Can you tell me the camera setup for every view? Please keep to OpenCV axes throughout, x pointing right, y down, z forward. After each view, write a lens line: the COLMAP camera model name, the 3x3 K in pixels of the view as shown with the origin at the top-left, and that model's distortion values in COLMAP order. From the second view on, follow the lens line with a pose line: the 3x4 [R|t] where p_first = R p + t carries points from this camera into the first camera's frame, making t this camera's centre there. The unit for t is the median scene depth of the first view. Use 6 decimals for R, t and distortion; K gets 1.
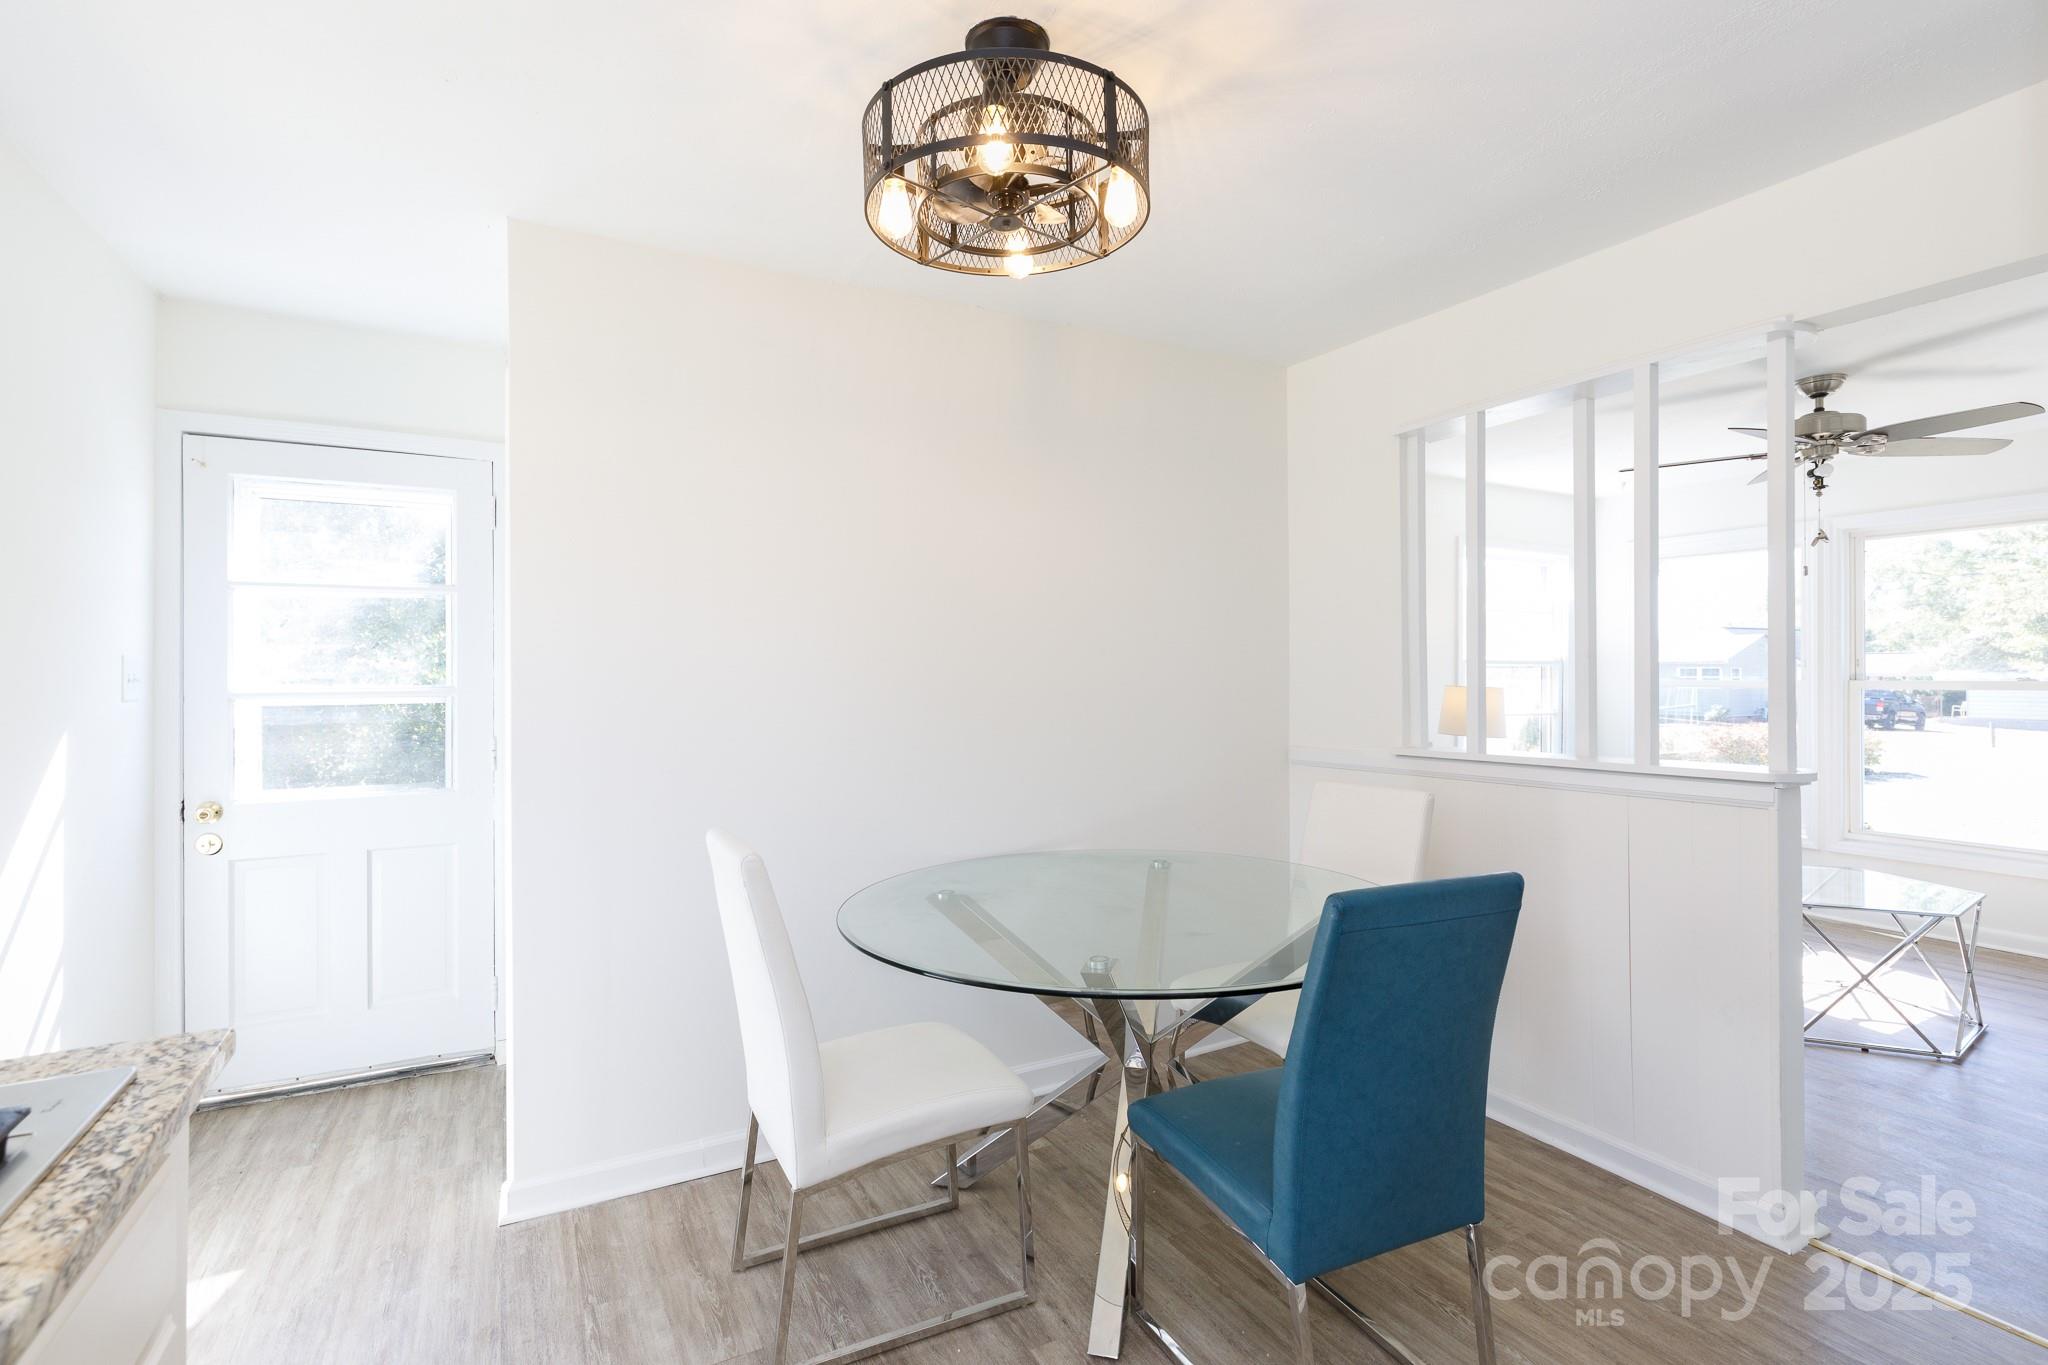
lens RADIAL K [[957.6, 0, 1023.9], [0, 957.6, 666.4], [0, 0, 1]] dist [-0.000804, 0.000727]
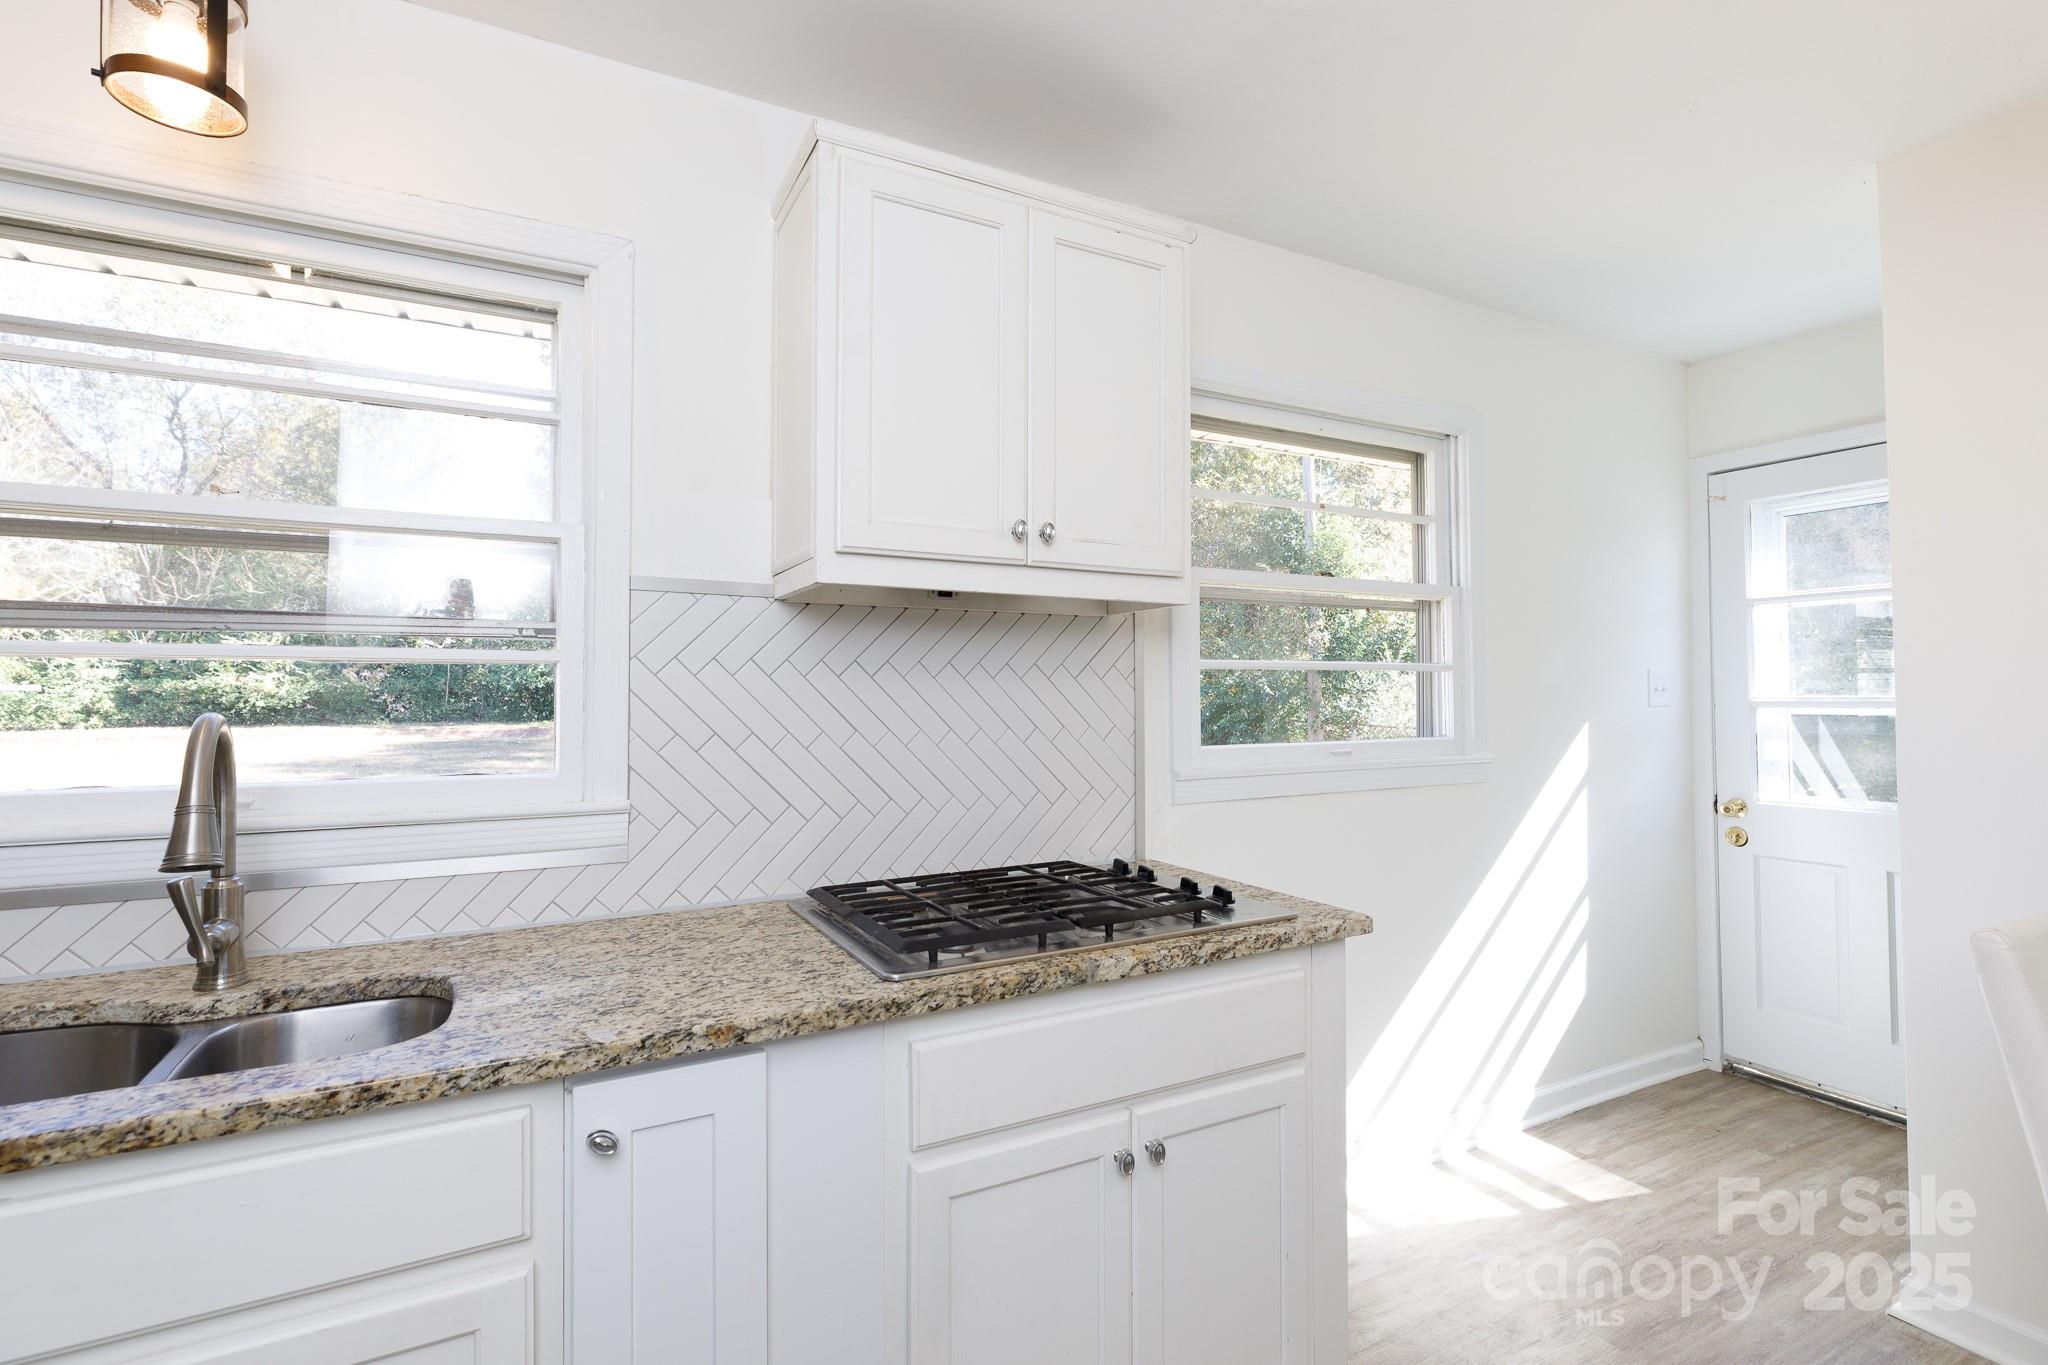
lens RADIAL K [[957.6, 0, 1016.5], [0, 957.6, 674.5], [0, 0, 1]] dist [-0.000804, 0.000727]
pose [[-0.008517, -0.013335, -0.999875, 0.280093], [0.012876, 0.999827, -0.013444, 0.001128], [0.999881, -0.012988, -0.008344, 0.177870]]
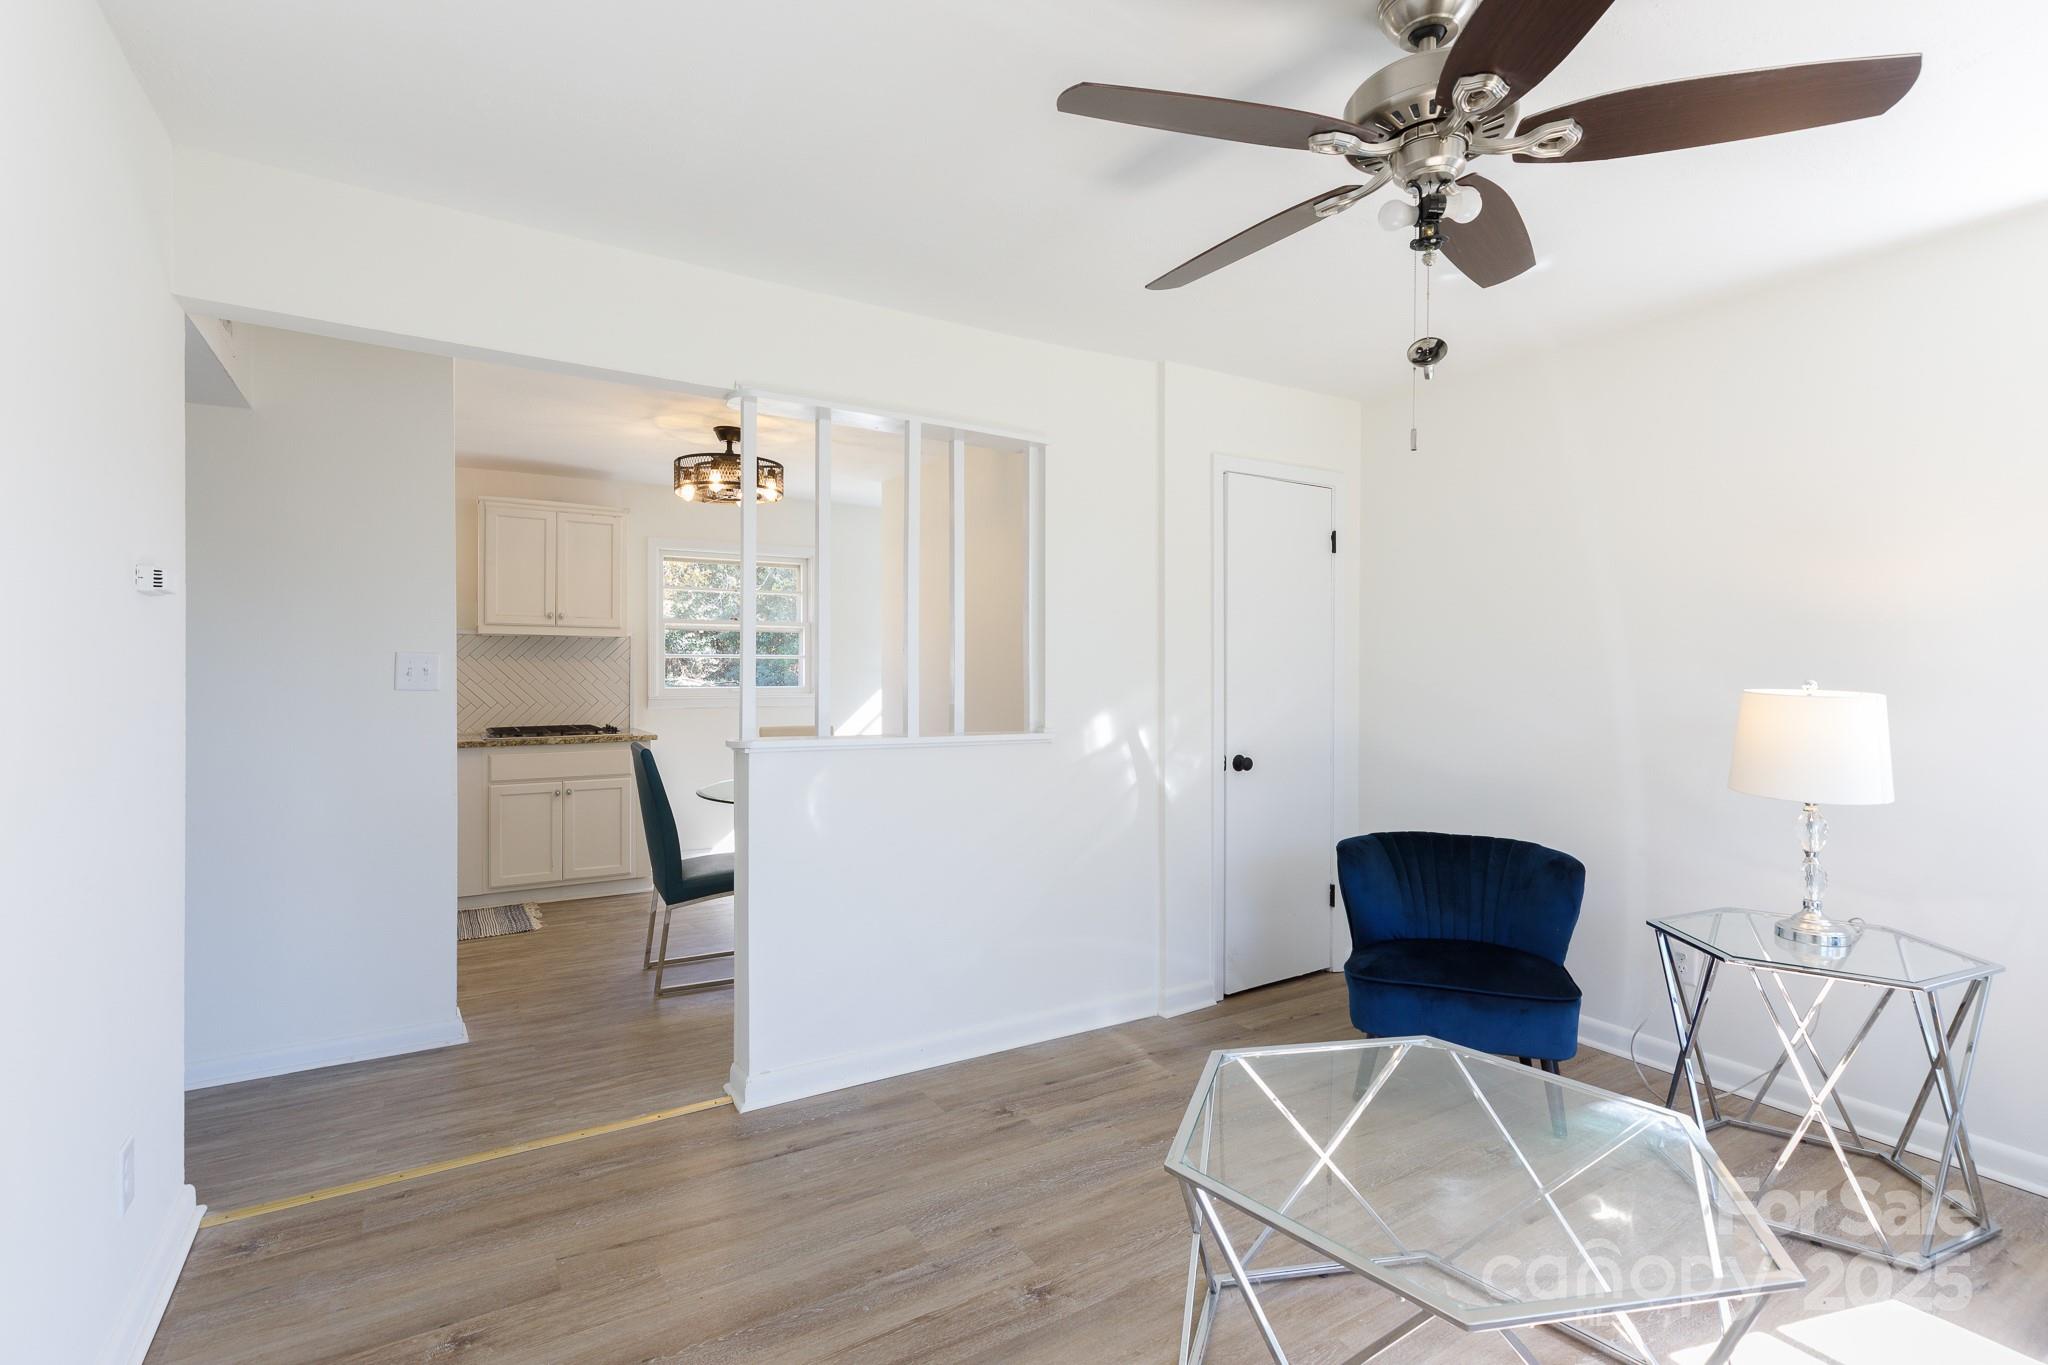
lens RADIAL K [[957.6, 0, 1024.2], [0, 957.6, 676.7], [0, 0, 1]] dist [-0.000804, 0.000727]
pose [[0.049425, 0.008621, -0.998741, 1.992564], [-0.000618, 0.999963, 0.008601, 0.009062], [0.998778, 0.000192, 0.049428, 1.236857]]
